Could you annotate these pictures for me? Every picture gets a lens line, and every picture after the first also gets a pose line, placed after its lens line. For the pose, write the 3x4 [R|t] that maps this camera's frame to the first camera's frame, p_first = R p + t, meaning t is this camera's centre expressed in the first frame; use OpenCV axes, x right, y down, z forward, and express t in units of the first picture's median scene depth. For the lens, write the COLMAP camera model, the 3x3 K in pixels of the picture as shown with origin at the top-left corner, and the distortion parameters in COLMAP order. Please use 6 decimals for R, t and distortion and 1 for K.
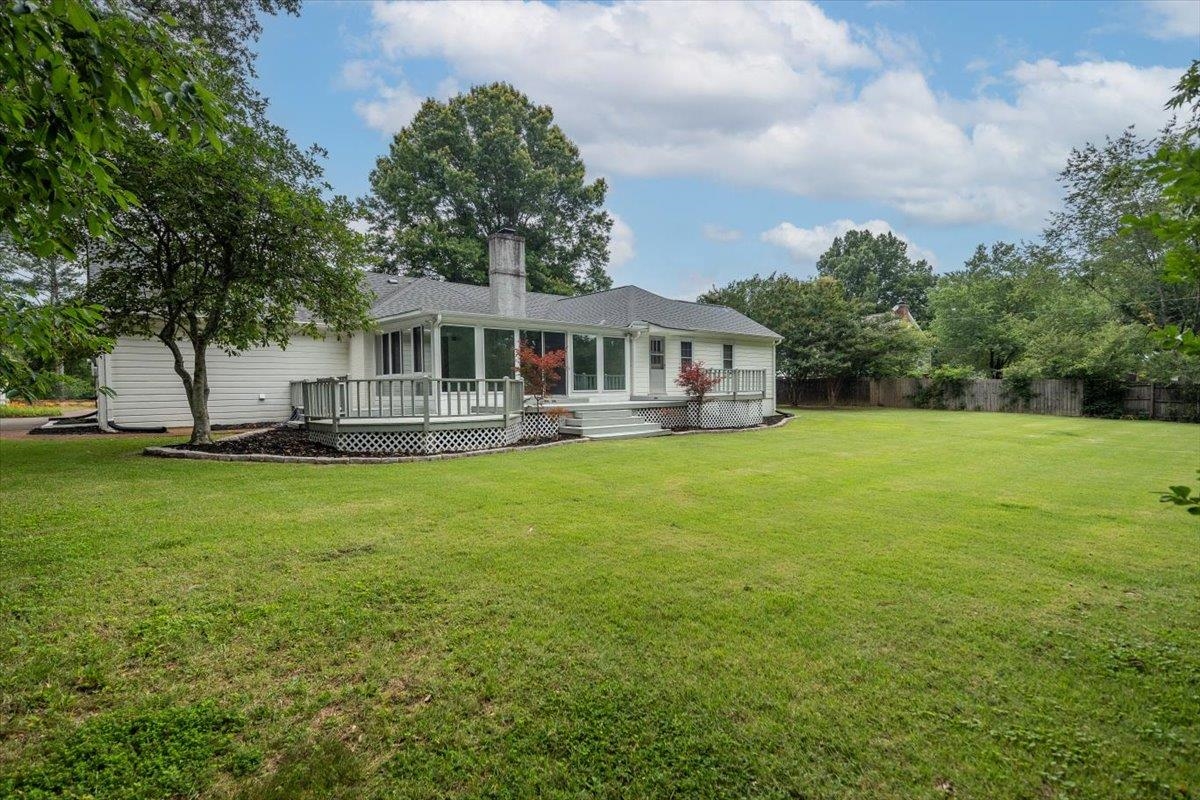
lens RADIAL K [[574.8, 0, 593.0], [0, 574.8, 355.3], [0, 0, 1]] dist [0.054132, -0.021699]
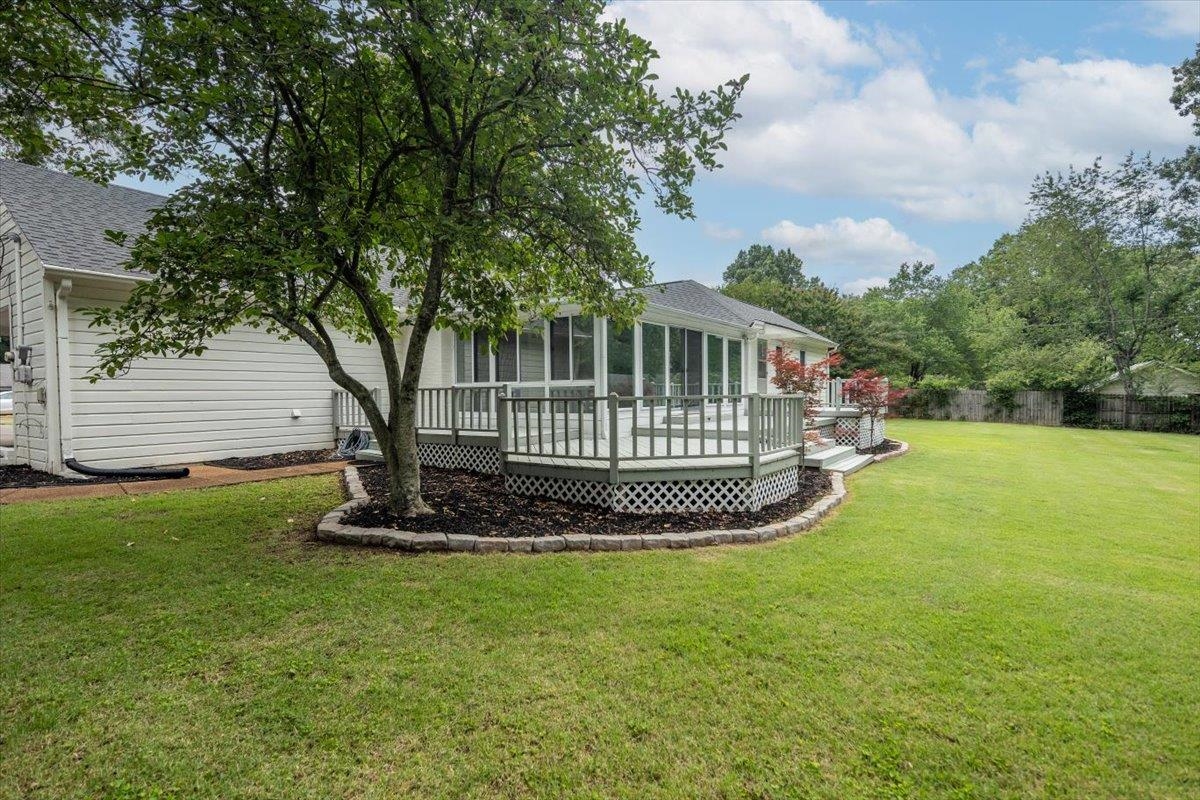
lens RADIAL K [[574.8, 0, 593.0], [0, 574.8, 355.3], [0, 0, 1]] dist [0.054132, -0.021699]
pose [[0.973125, 0.020900, 0.229326, -0.244340], [-0.019079, 0.999766, -0.010155, 0.003156], [-0.229485, 0.005507, 0.973297, 0.171450]]
